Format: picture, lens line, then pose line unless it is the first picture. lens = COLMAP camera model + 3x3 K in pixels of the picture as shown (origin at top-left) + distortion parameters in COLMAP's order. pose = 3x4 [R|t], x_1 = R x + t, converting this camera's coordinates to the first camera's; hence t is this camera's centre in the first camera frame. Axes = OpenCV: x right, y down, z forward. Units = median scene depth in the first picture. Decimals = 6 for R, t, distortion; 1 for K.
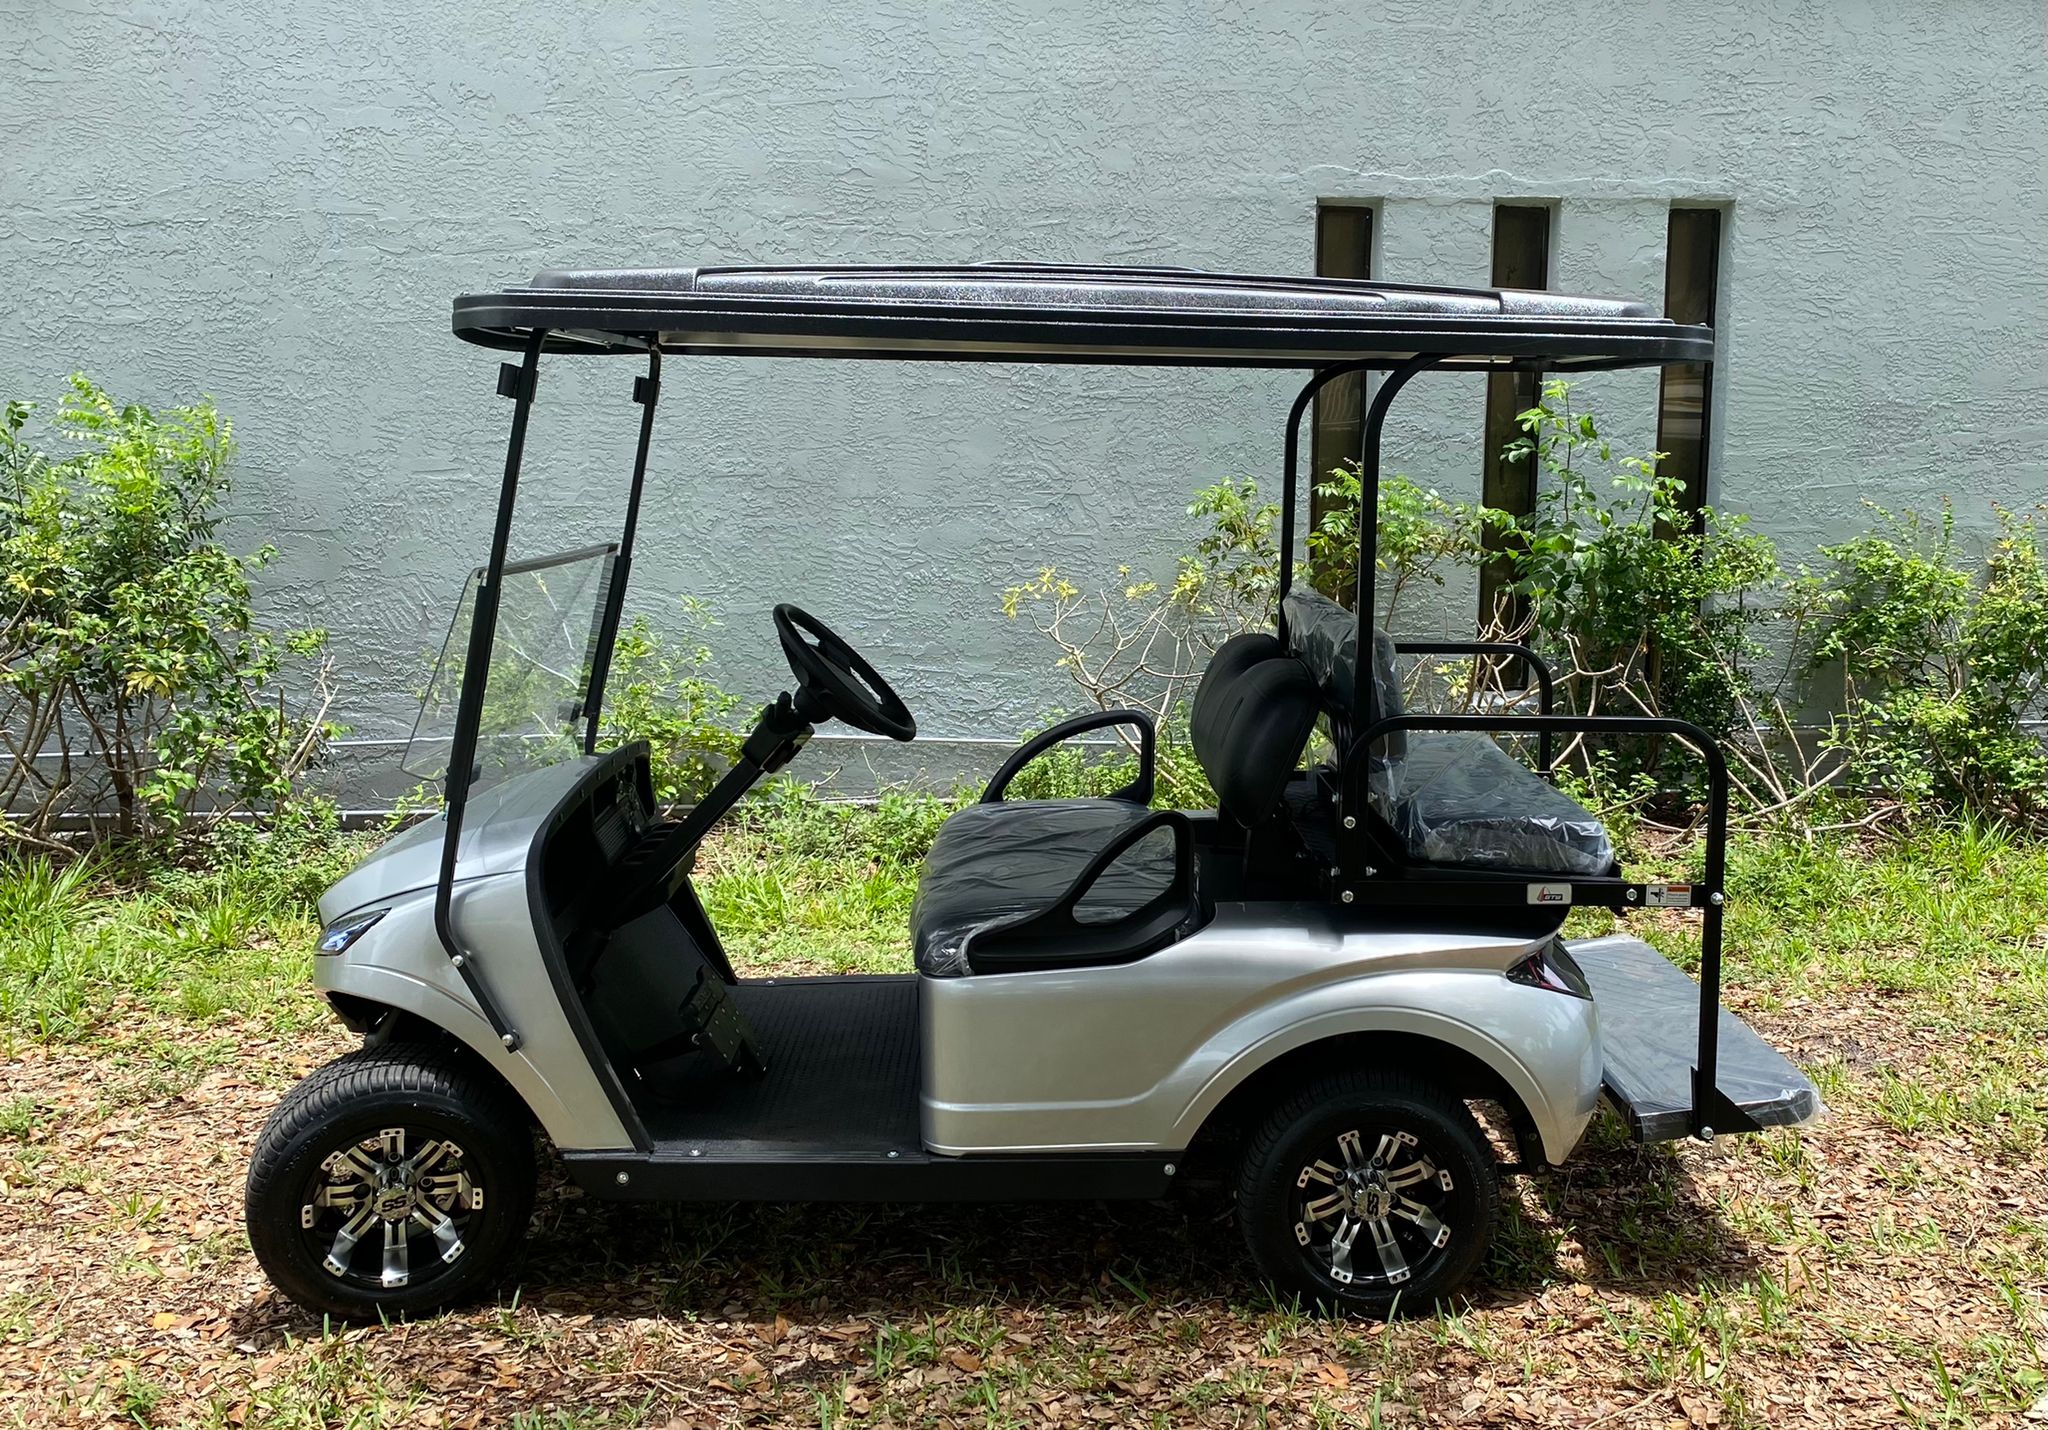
lens RADIAL K [[1917.9, 0, 1227.8], [0, 1917.9, 770.5], [0, 0, 1]] dist [0.001360, -0.009654]
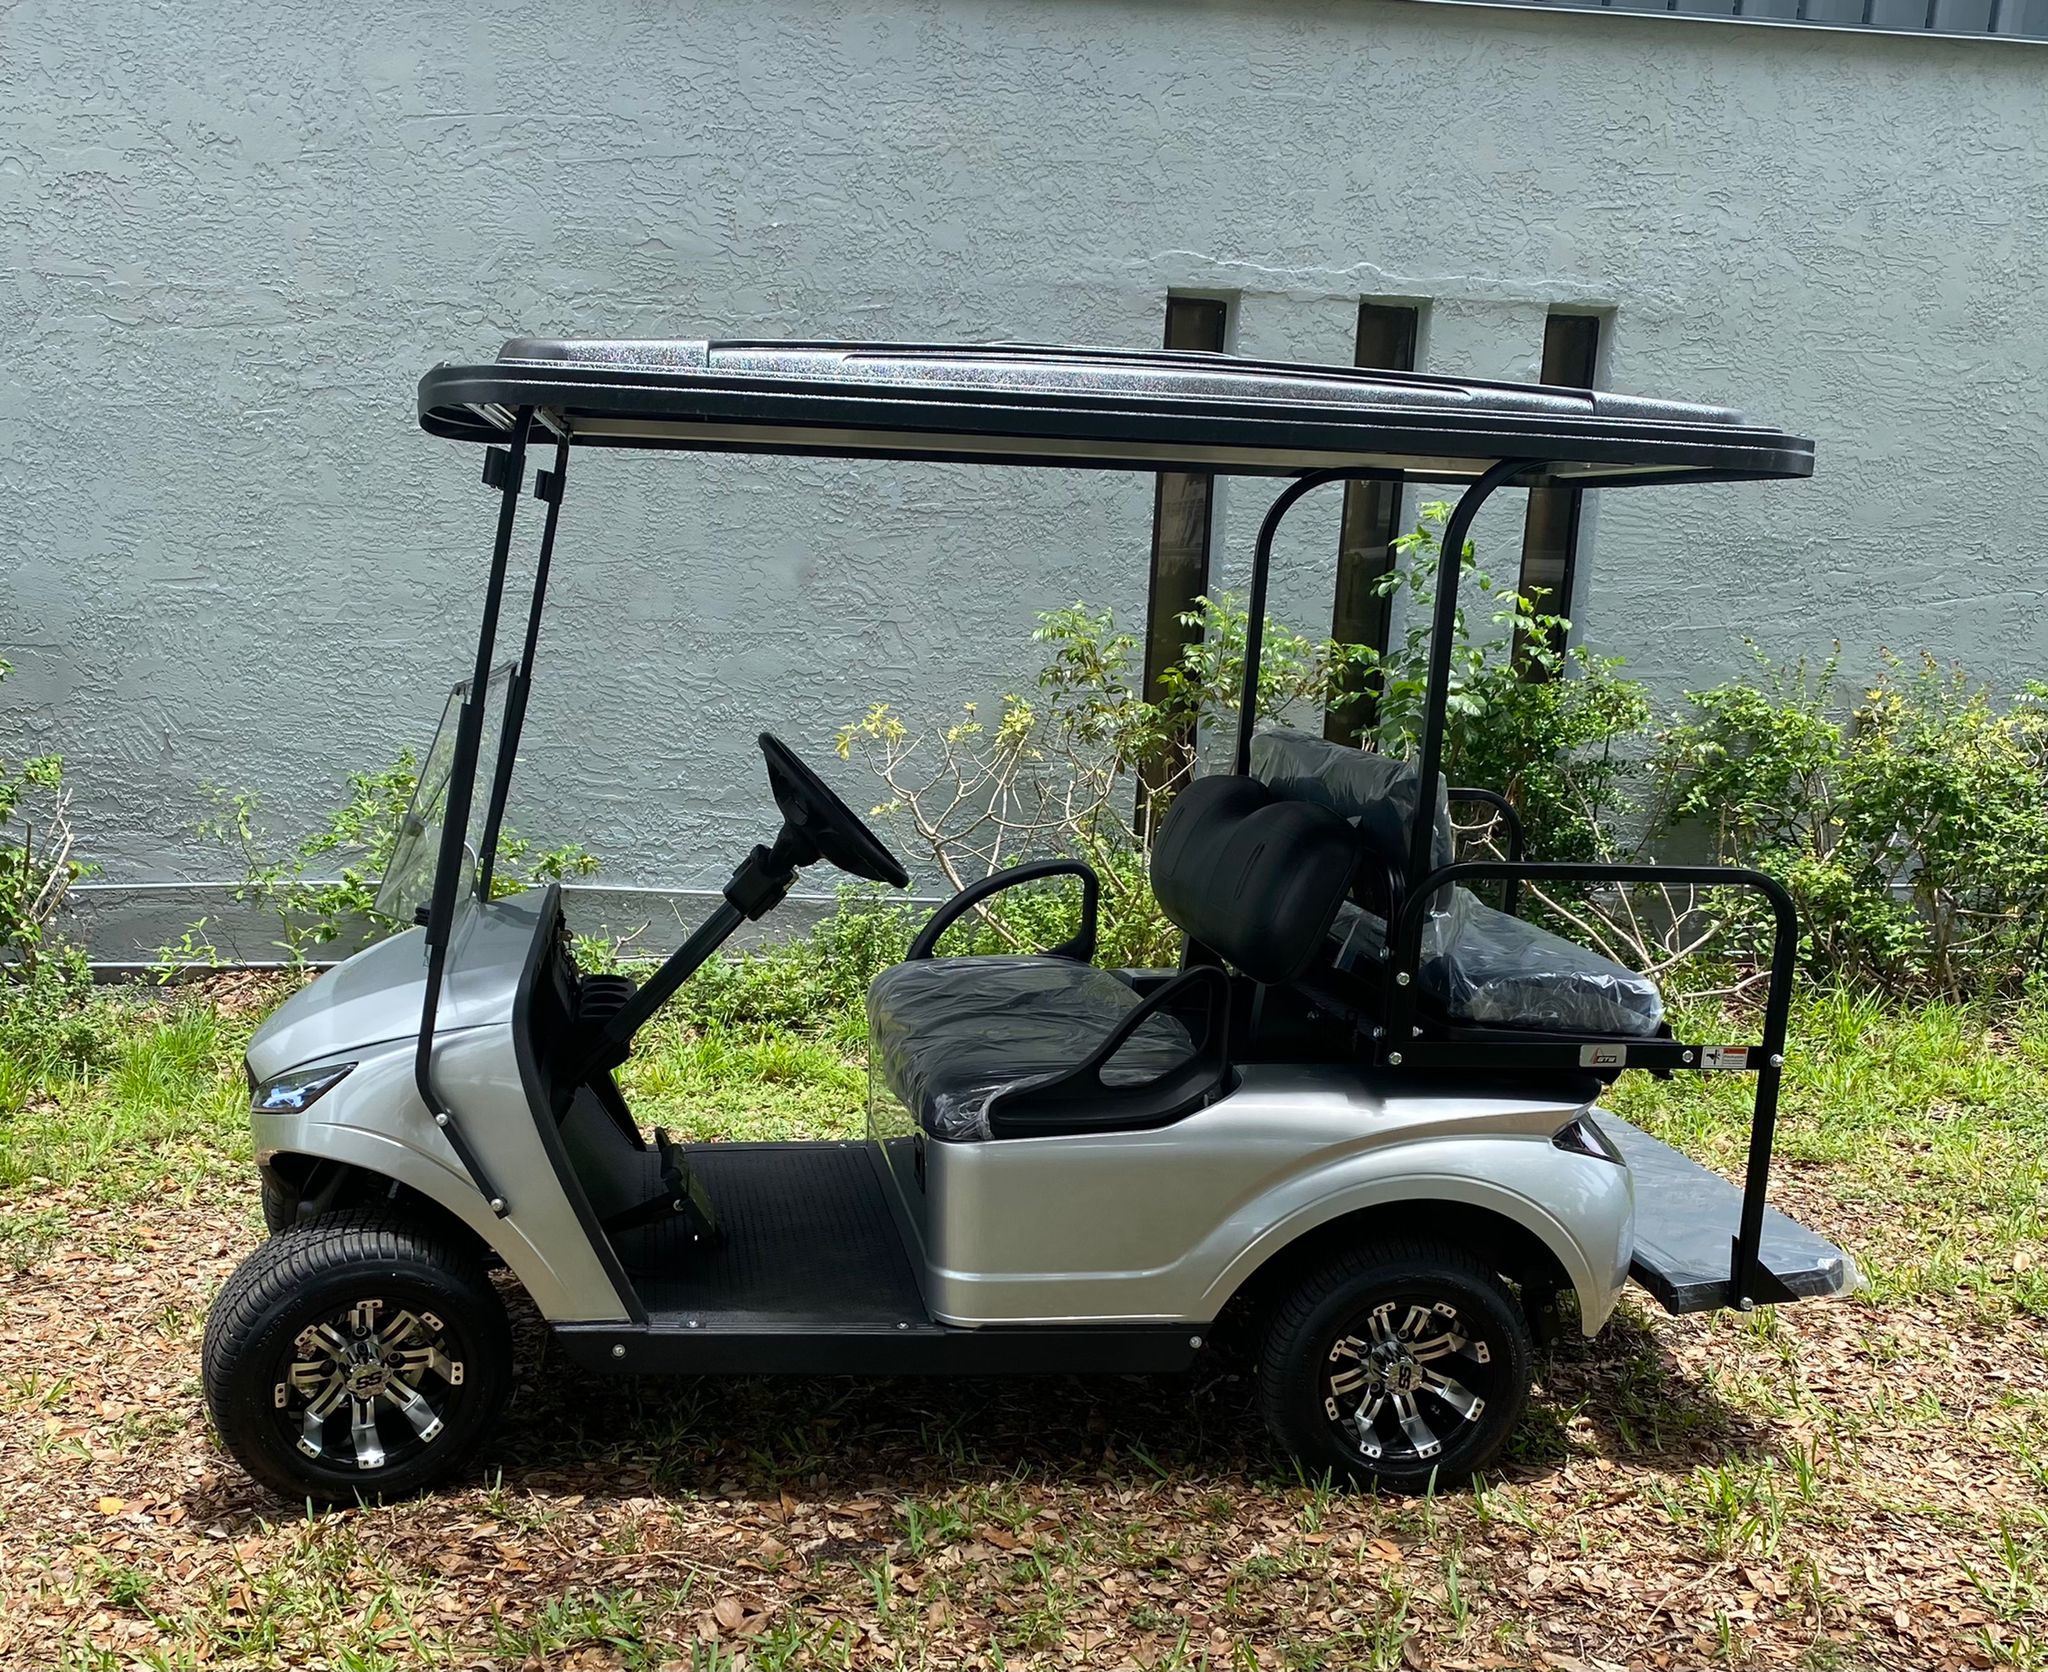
lens RADIAL K [[2045.8, 0, 1015.3], [0, 2045.8, 1156.2], [0, 0, 1]] dist [0.010423, -0.018557]
pose [[0.998093, 0.003480, 0.061634, -0.116726], [-0.010109, 0.994146, 0.107570, 0.005060], [-0.060899, -0.107988, 0.992285, 0.004545]]
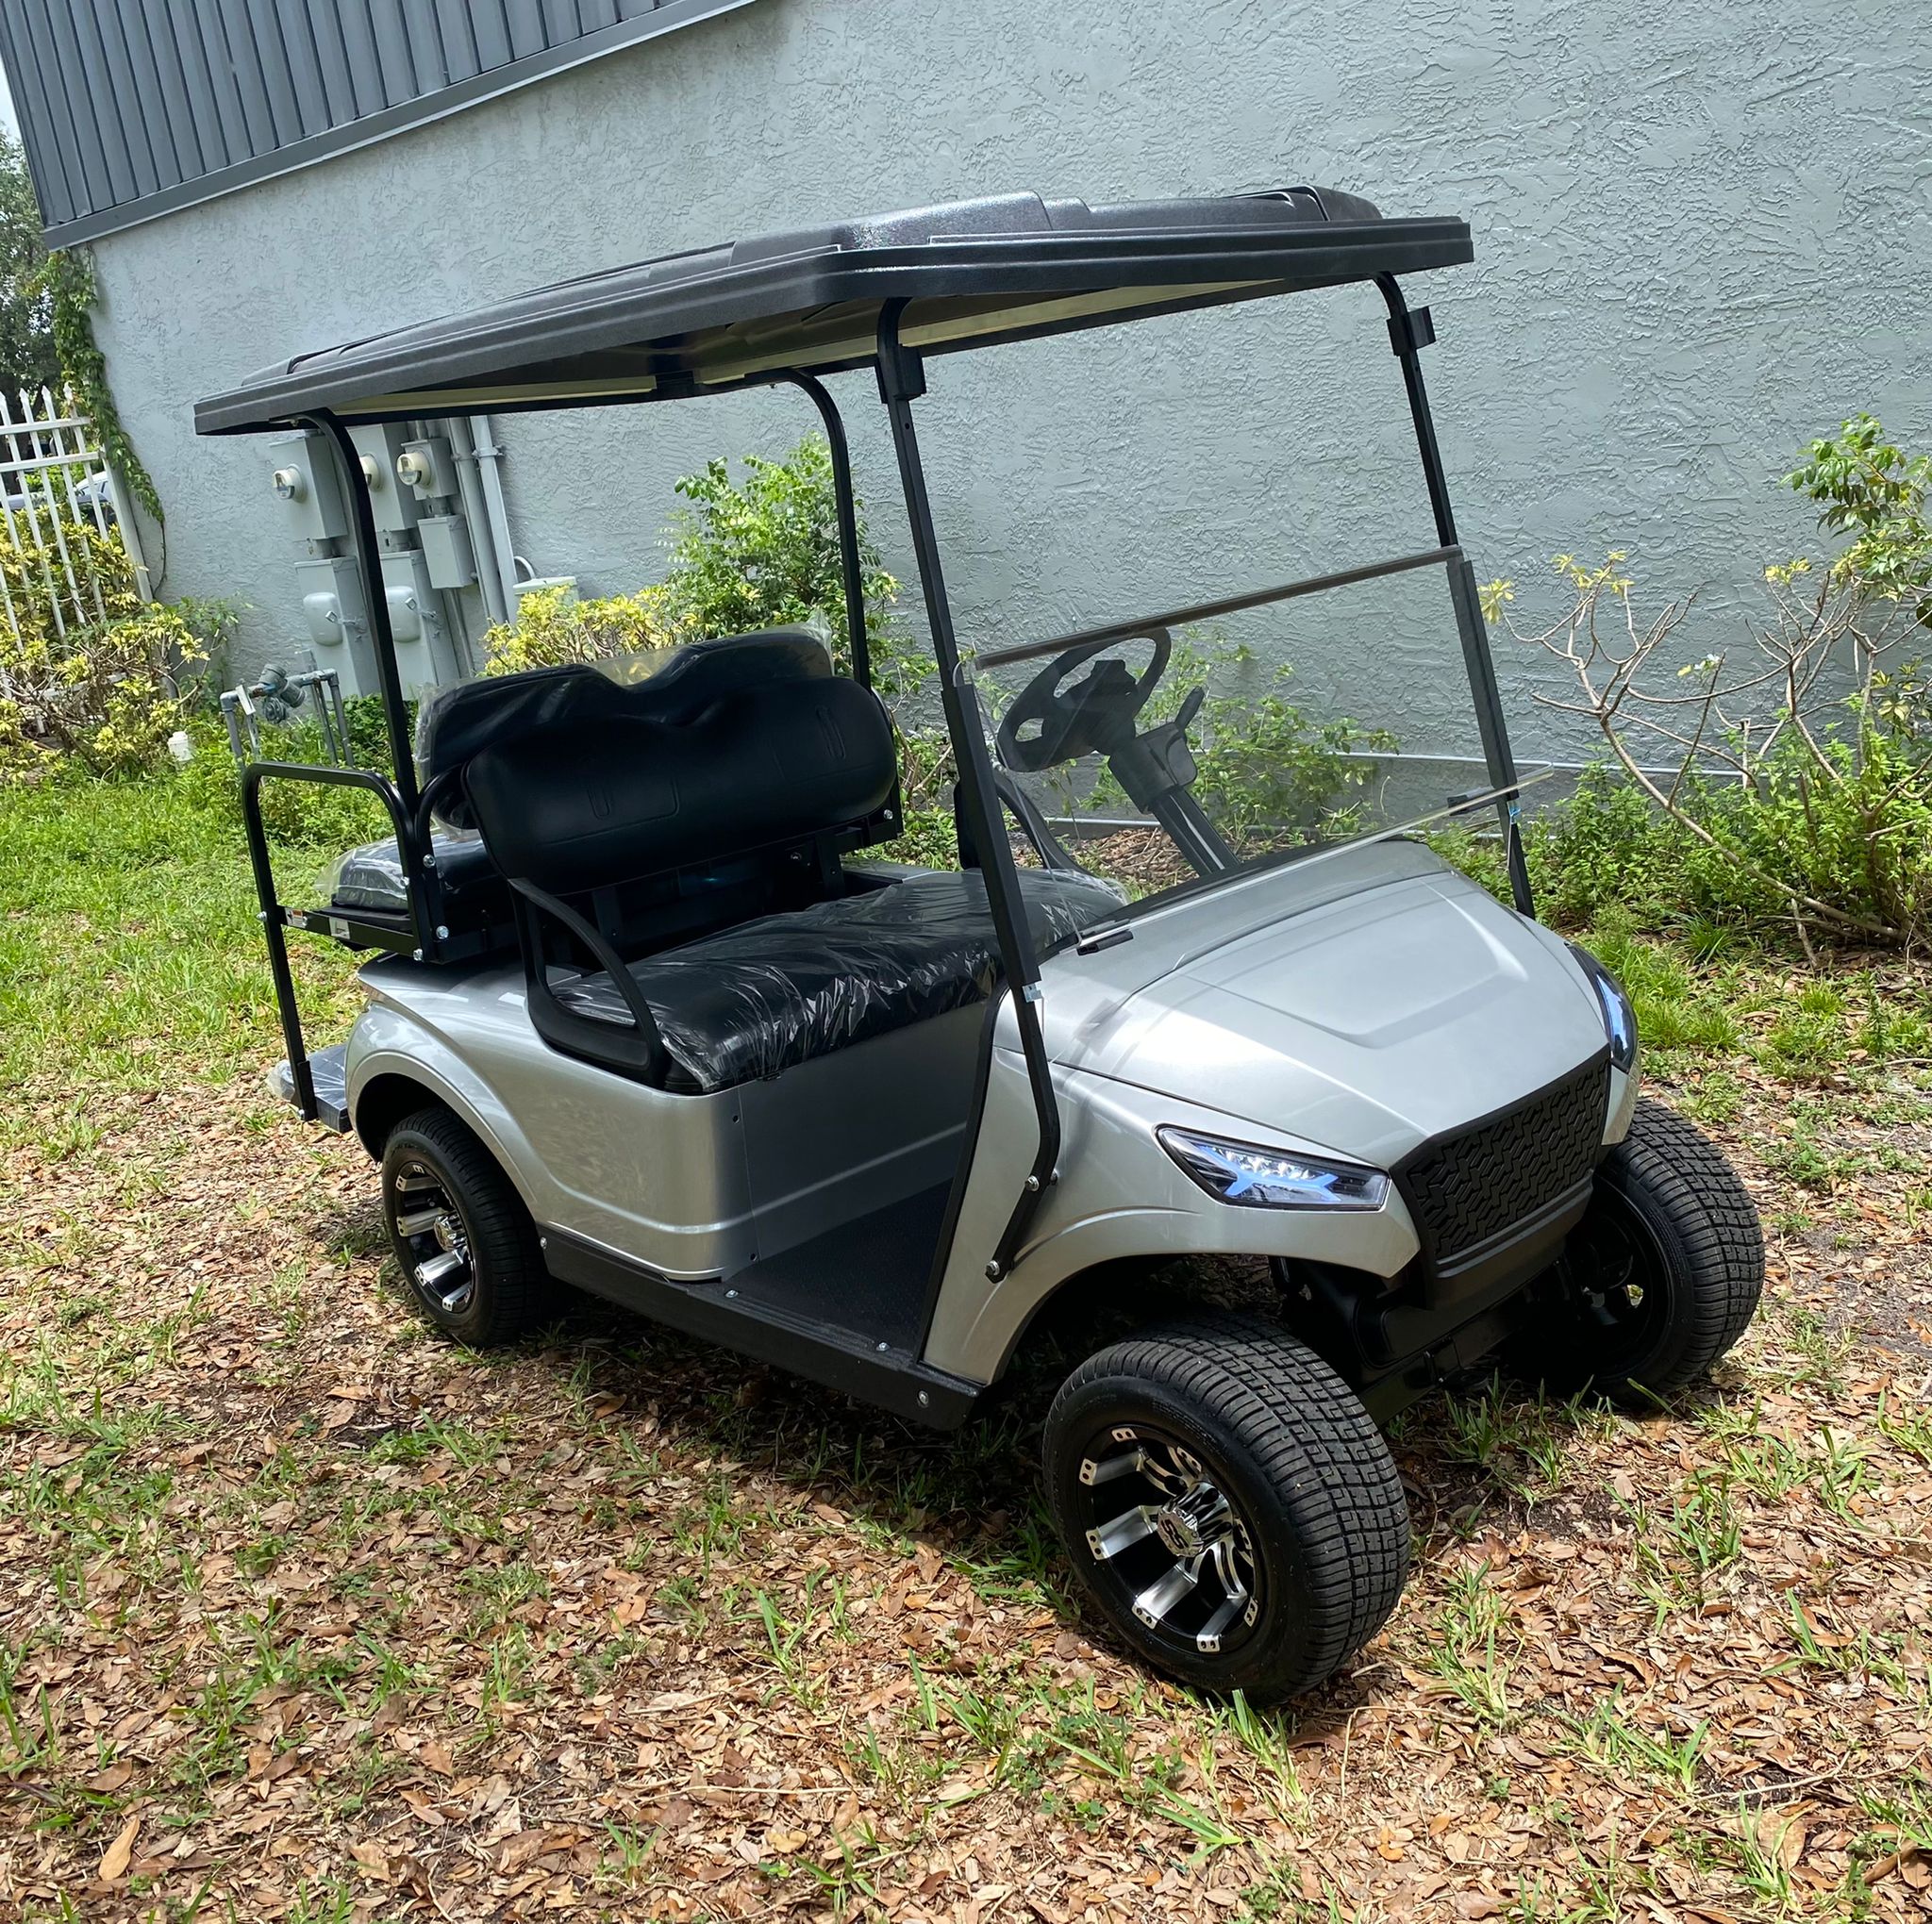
lens RADIAL K [[1899.6, 0, 955.3], [0, 1899.6, 1060.7], [0, 0, 1]] dist [0.050317, -0.093737]
pose [[0.674544, 0.141128, -0.724619, 0.435800], [-0.014625, 0.983919, 0.178015, -0.046996], [0.738090, -0.109481, 0.665761, 0.338193]]
